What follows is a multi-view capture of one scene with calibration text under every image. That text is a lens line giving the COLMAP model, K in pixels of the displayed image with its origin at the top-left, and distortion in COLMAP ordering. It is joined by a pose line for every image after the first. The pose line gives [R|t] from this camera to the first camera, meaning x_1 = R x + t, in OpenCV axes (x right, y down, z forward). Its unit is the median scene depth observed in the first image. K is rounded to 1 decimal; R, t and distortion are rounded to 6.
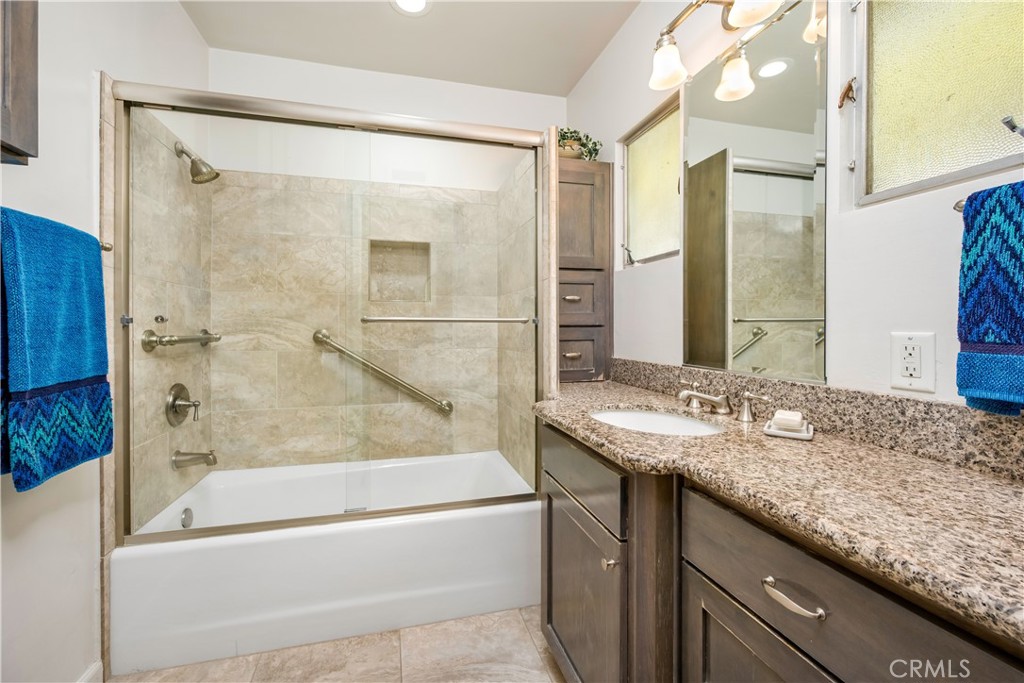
lens RADIAL K [[400.1, 0, 512.6], [0, 400.1, 332.5], [0, 0, 1]] dist [-0.006391, 0.000174]
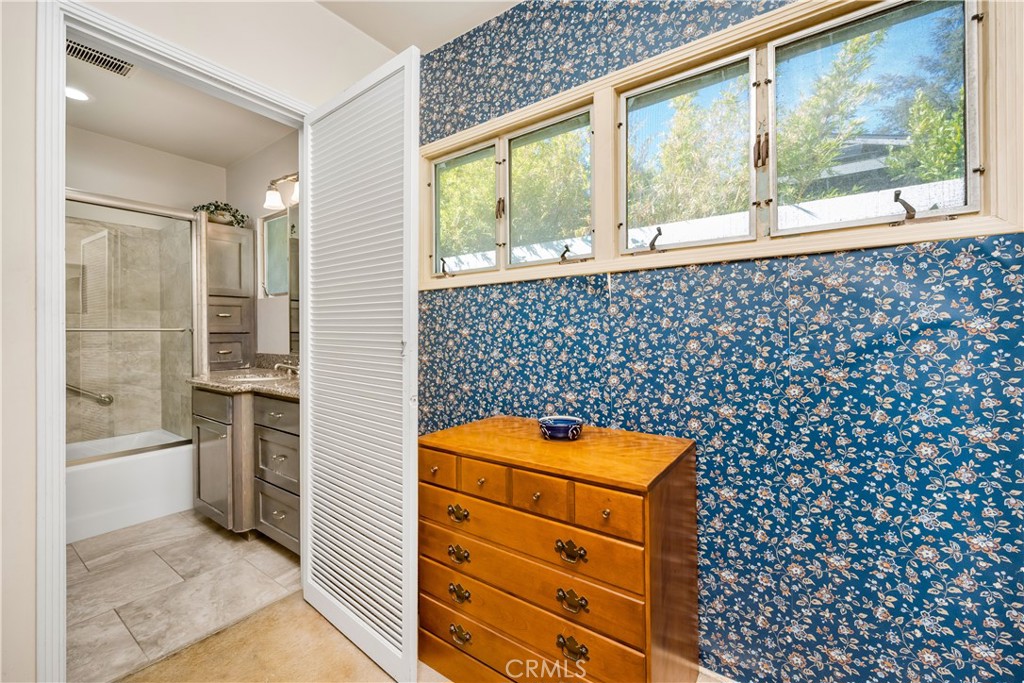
lens RADIAL K [[400.1, 0, 522.5], [0, 400.1, 334.3], [0, 0, 1]] dist [-0.006391, 0.000174]
pose [[0.769996, -0.007439, 0.638005, 0.044401], [0.014398, 0.999880, -0.005719, 0.011373], [-0.637886, 0.013589, 0.770011, -0.777718]]
